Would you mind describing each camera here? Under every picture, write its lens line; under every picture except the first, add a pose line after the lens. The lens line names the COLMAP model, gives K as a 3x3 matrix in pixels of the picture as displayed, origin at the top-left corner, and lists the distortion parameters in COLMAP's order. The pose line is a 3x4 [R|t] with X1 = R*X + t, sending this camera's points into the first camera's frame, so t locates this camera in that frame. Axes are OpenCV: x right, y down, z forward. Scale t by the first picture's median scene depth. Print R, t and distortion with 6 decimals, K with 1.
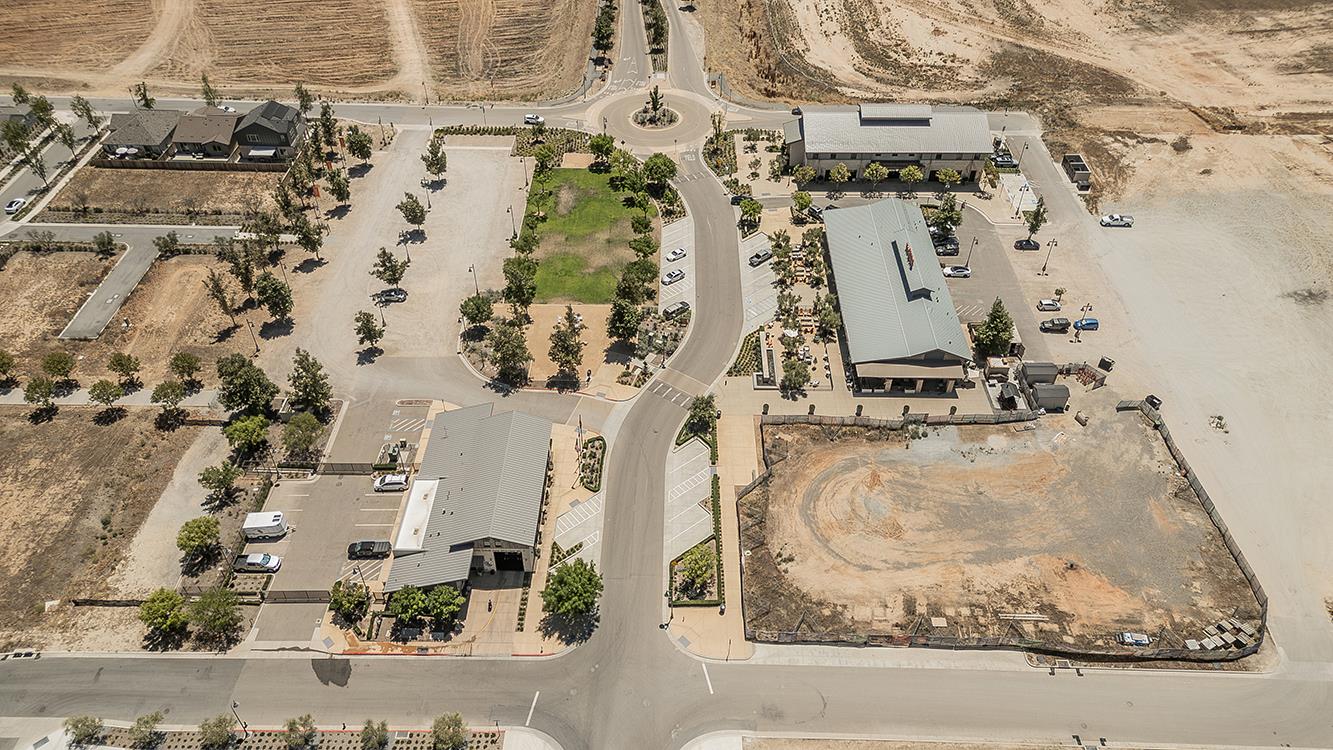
lens RADIAL K [[927.6, 0, 668.4], [0, 927.6, 374.4], [0, 0, 1]] dist [0.053680, -0.013642]
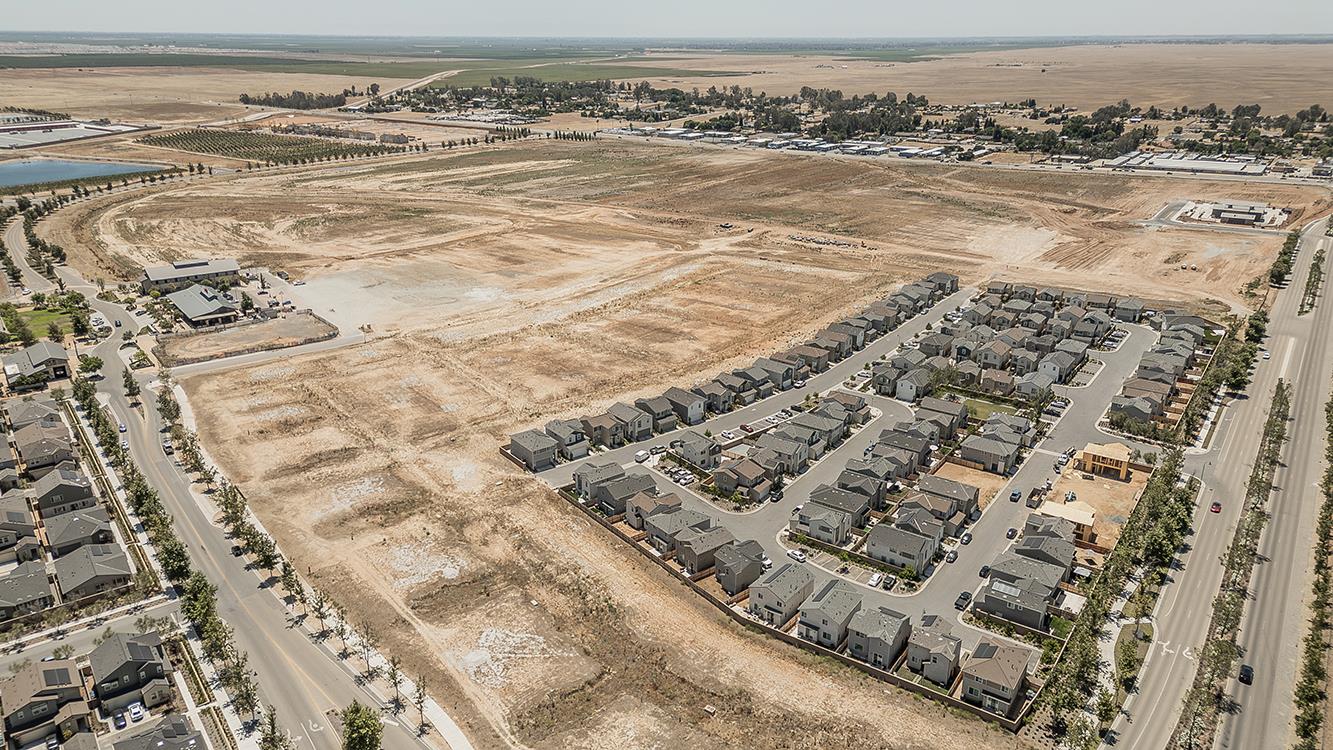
lens RADIAL K [[927.6, 0, 665.6], [0, 927.6, 374.5], [0, 0, 1]] dist [0.053680, -0.013642]
pose [[0.784103, -0.217911, 0.581118, -0.253345], [0.423161, 0.872655, -0.243737, 1.054273], [-0.454002, 0.437021, 0.776463, -1.246886]]
